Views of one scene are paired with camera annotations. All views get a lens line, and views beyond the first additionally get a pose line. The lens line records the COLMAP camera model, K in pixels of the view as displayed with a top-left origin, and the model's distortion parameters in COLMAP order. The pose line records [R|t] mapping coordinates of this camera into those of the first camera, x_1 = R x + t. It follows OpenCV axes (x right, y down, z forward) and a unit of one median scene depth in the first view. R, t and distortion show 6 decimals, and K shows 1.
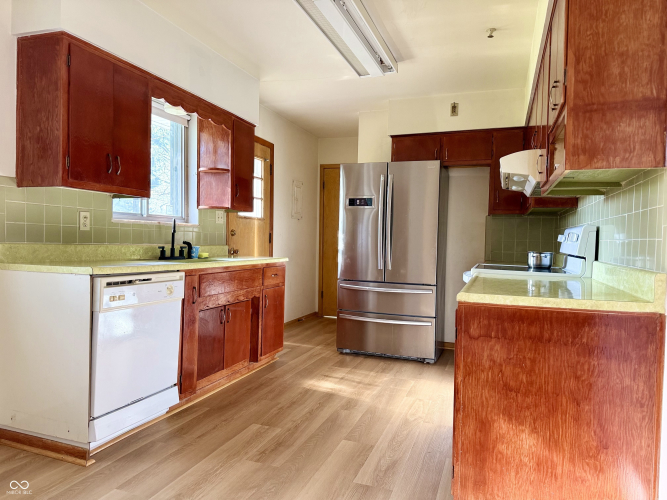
lens RADIAL K [[463.3, 0, 333.5], [0, 463.3, 250.0], [0, 0, 1]] dist [0.006948, -0.002222]
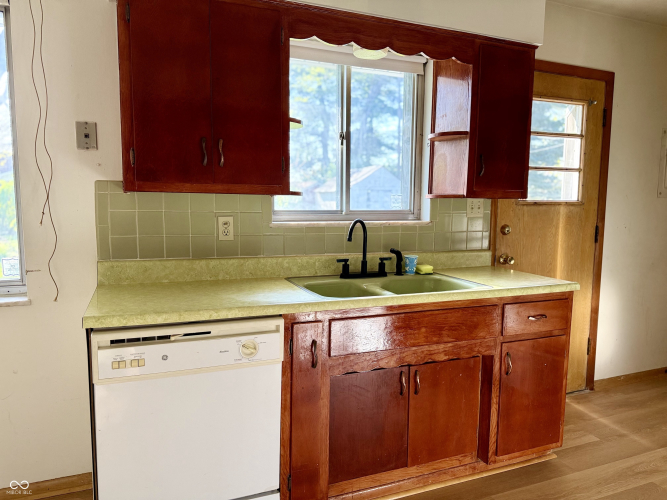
lens RADIAL K [[463.3, 0, 333.5], [0, 463.3, 250.0], [0, 0, 1]] dist [0.006948, -0.002222]
pose [[0.659786, 0.061208, -0.748957, 0.129636], [-0.007939, 0.997189, 0.074501, -0.067782], [0.751412, -0.043209, 0.658417, 0.496177]]
